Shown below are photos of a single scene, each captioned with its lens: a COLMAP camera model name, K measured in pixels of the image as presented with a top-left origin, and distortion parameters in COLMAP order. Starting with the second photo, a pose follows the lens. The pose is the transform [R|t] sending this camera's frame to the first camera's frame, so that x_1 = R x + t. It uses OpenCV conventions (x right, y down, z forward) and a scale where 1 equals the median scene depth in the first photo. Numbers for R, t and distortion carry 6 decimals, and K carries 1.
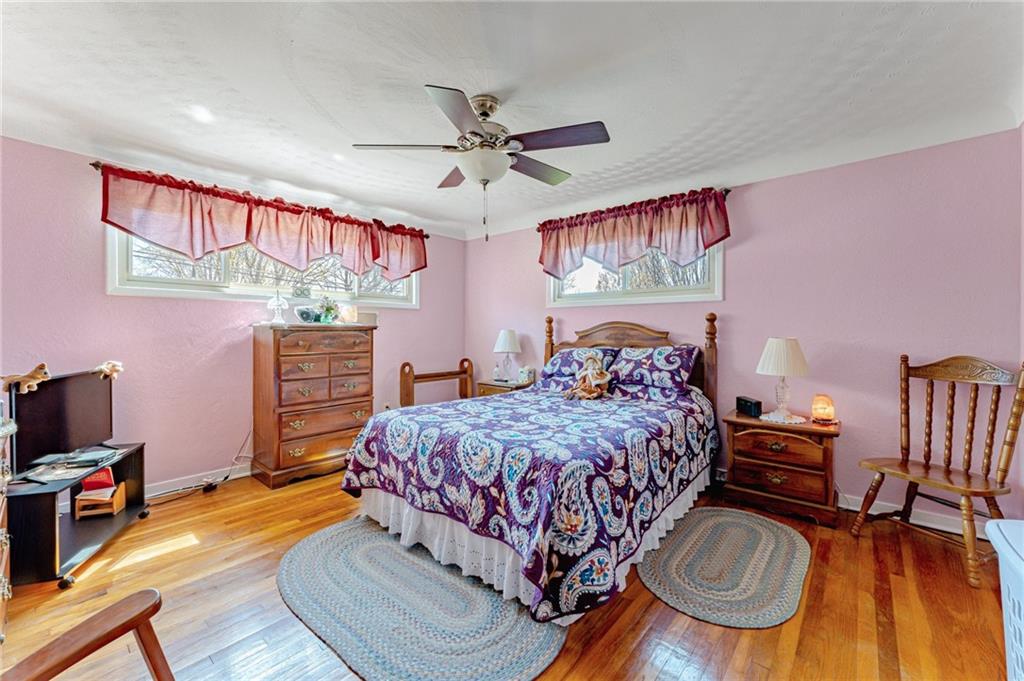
lens RADIAL K [[412.5, 0, 511.7], [0, 412.5, 334.2], [0, 0, 1]] dist [-0.000540, -0.000231]
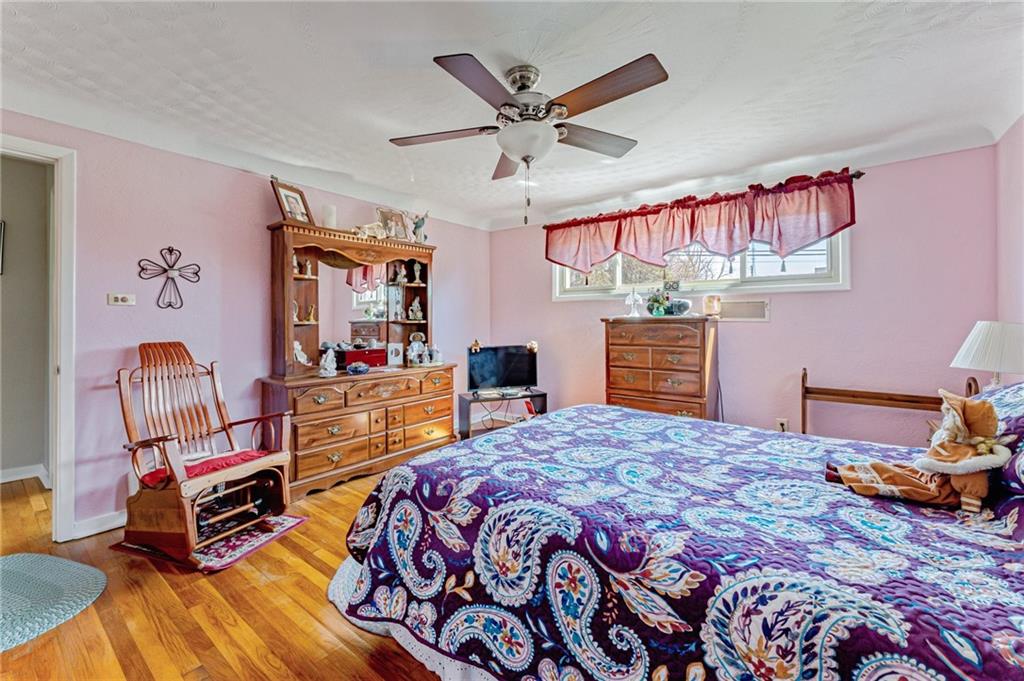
lens RADIAL K [[412.5, 0, 484.4], [0, 412.5, 325.2], [0, 0, 1]] dist [-0.000540, -0.000231]
pose [[0.021078, 0.003708, -0.999771, 0.539729], [-0.010502, 0.999939, 0.003488, -0.002884], [0.999723, 0.010426, 0.021115, 0.540320]]
